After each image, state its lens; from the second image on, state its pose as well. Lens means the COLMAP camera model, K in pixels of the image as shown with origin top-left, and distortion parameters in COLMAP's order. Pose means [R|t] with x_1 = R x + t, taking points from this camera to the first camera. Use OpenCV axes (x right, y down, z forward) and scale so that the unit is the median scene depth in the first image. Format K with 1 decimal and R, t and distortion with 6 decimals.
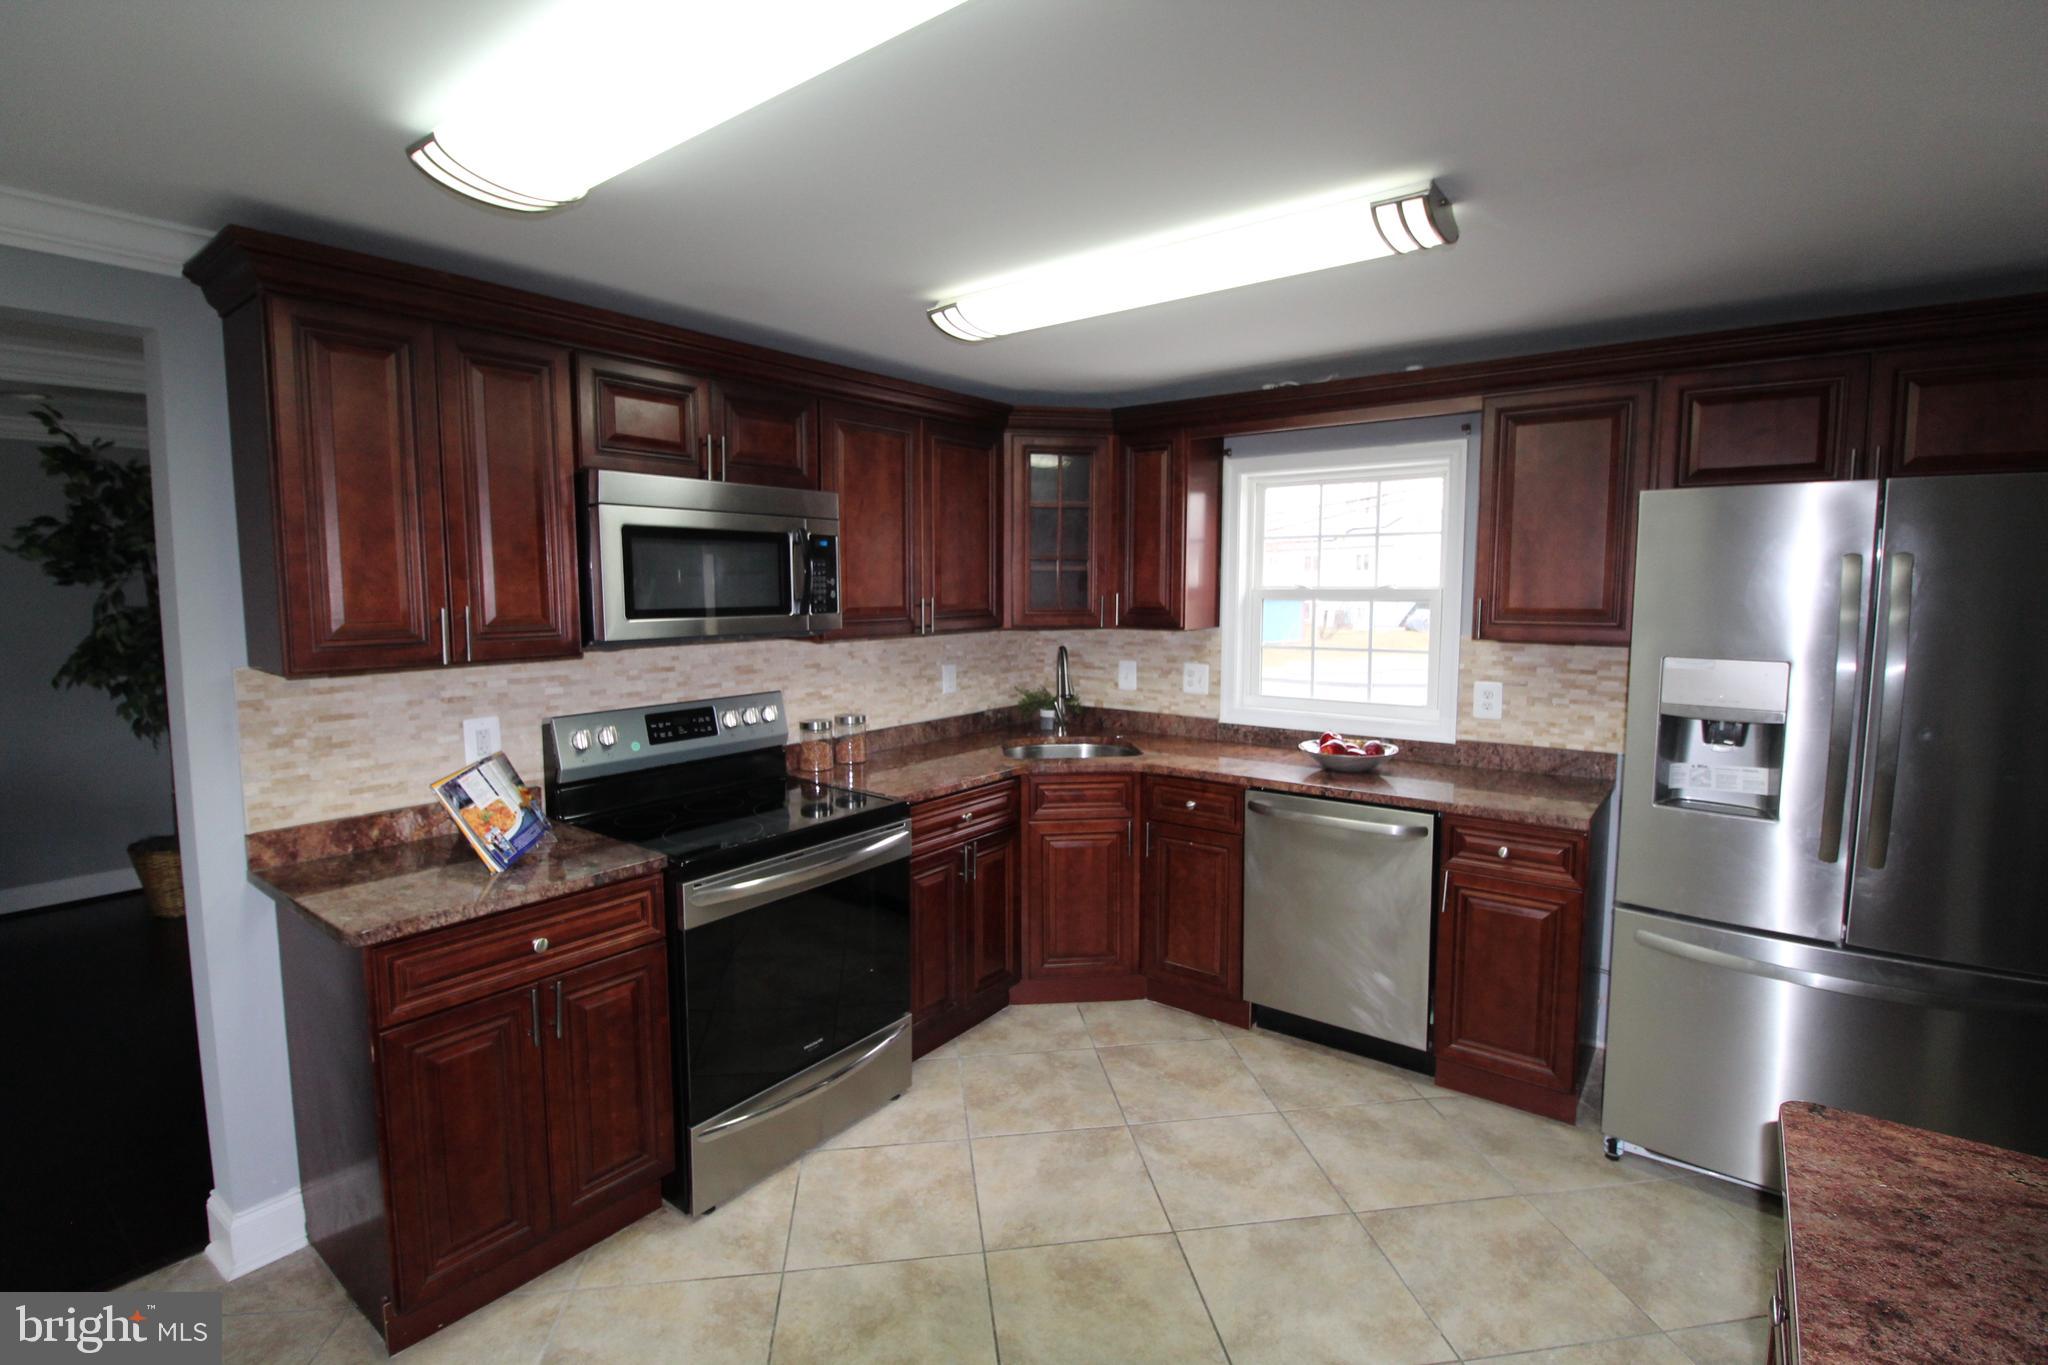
lens RADIAL K [[955.0, 0, 1020.9], [0, 955.0, 672.6], [0, 0, 1]] dist [0.000493, -0.000591]
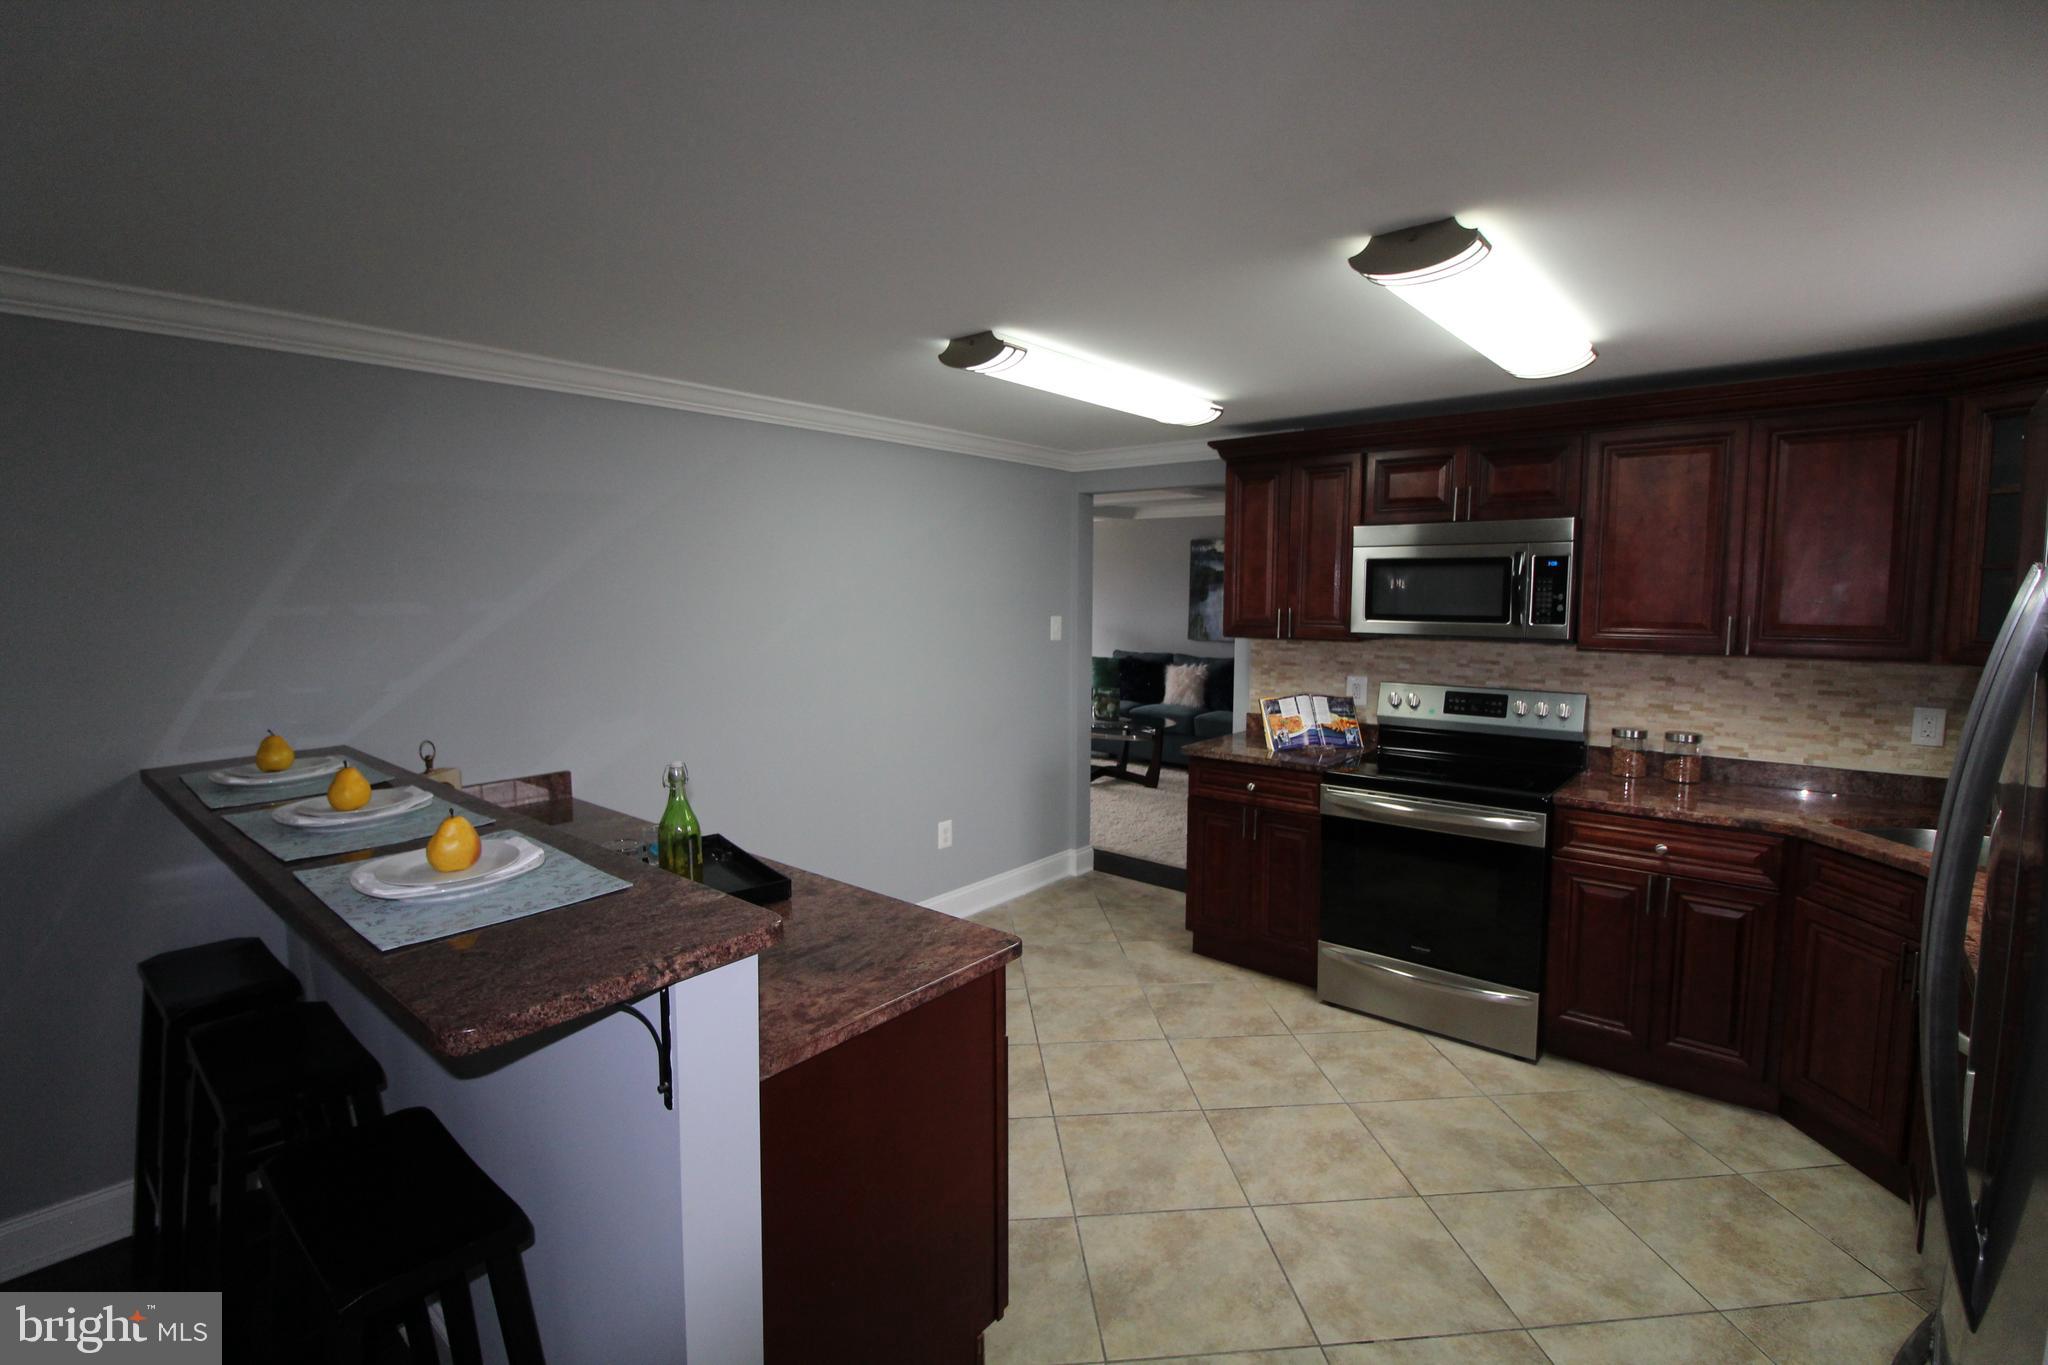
lens RADIAL K [[919.7, 0, 1024.0], [0, 919.7, 682.5], [0, 0, 1]] dist [-0.000818, -0.000222]
pose [[-0.041229, 0.104552, -0.993664, 0.898466], [-0.095414, 0.989553, 0.108078, -0.050625], [0.994584, 0.099265, -0.030822, 0.405618]]
